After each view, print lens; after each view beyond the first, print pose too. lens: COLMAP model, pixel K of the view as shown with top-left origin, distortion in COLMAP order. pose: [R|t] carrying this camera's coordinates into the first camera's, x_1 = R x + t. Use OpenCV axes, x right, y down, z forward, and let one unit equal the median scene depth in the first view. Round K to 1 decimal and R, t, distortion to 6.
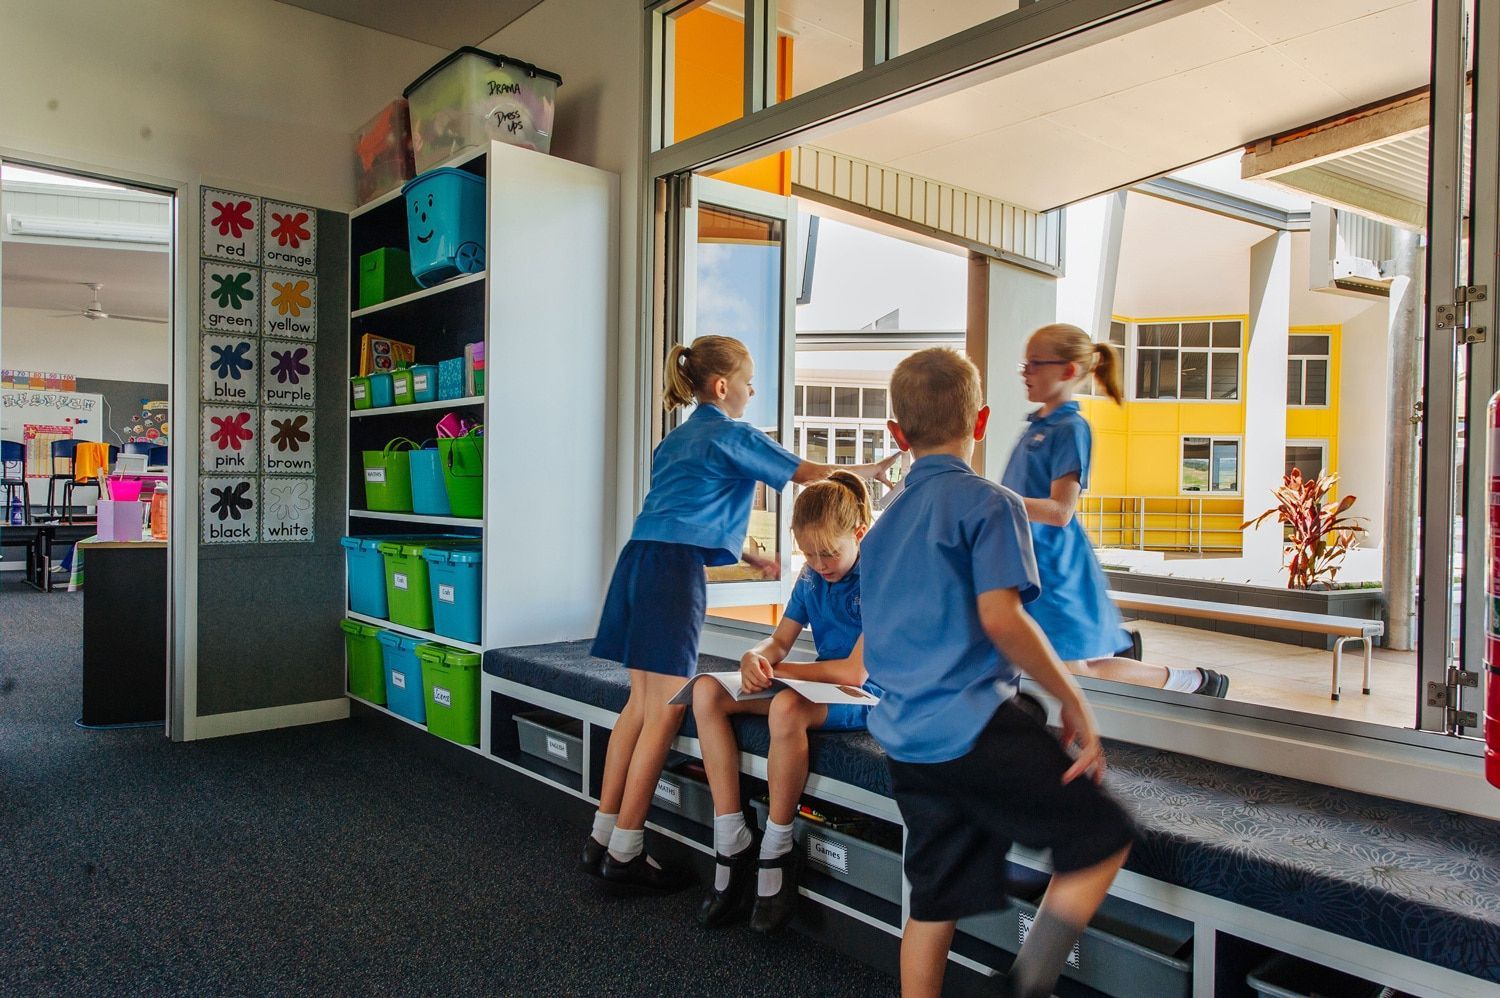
lens RADIAL K [[986.4, 0, 750.0], [0, 986.4, 499.0], [0, 0, 1]] dist [0.008702, 0.001163]
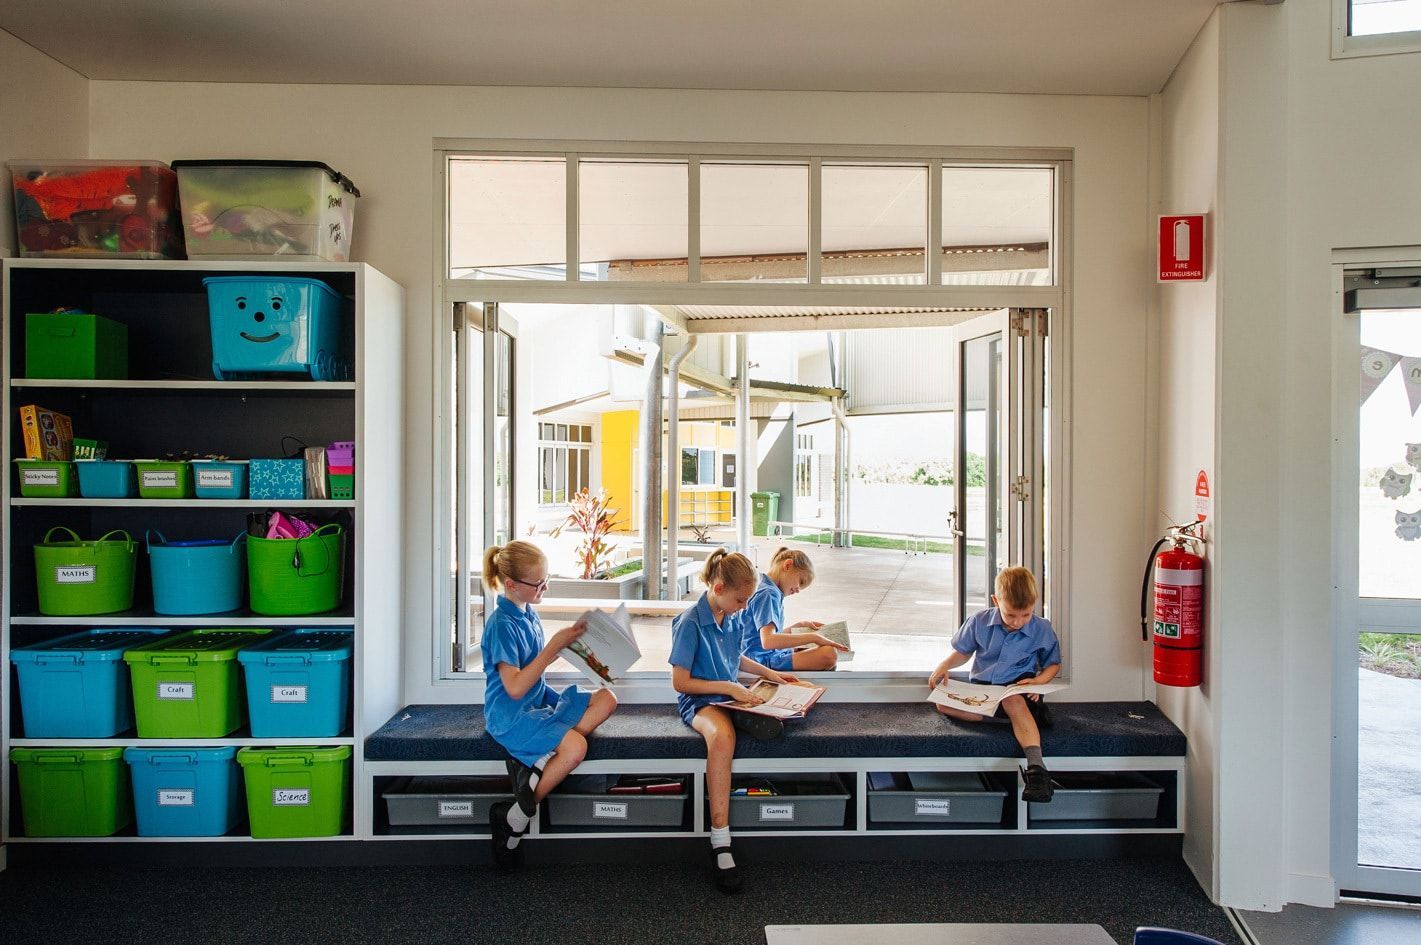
lens RADIAL K [[993.4, 0, 710.5], [0, 993.4, 472.5], [0, 0, 1]] dist [0.001179, 0.000810]
pose [[0.658395, -0.013725, 0.752547, -0.729838], [0.015843, 0.999865, 0.004375, -0.118471], [-0.752506, 0.009043, 0.658524, 0.009433]]
